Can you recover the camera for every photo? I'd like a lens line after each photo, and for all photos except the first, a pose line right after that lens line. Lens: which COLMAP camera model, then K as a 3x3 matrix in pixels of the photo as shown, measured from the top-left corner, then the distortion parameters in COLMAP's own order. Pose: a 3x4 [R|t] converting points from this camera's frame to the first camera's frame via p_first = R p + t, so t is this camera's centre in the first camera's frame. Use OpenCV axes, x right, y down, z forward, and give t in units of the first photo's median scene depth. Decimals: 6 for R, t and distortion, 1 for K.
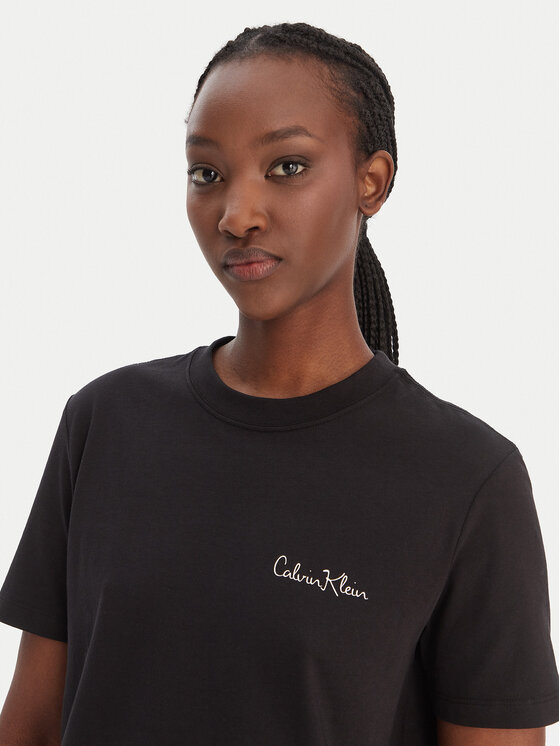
lens RADIAL K [[1113.8, 0, 280.0], [0, 1113.8, 373.0], [0, 0, 1]] dist [-0.038058, -0.078953]
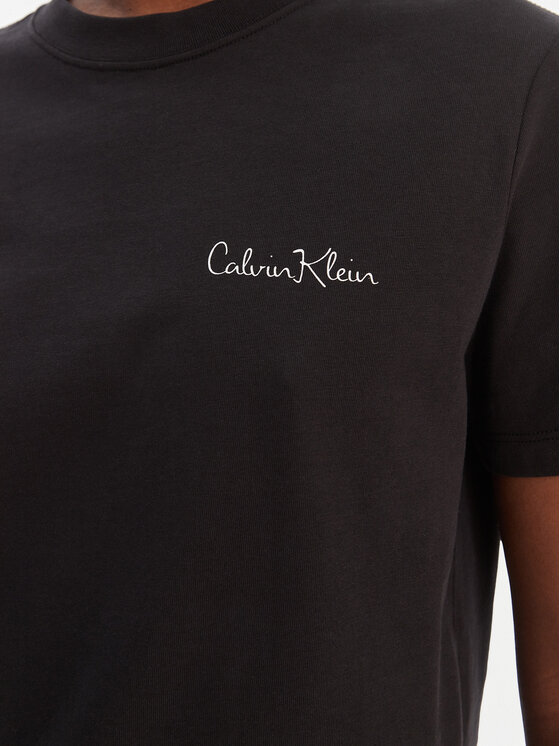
lens RADIAL K [[973.6, 0, 280.0], [0, 973.6, 373.0], [0, 0, 1]] dist [-0.019129, -0.023567]
pose [[0.985332, -0.160901, 0.056845, -0.005848], [0.150848, 0.977004, 0.150689, 0.142724], [-0.079784, -0.139904, 0.986945, 0.433588]]
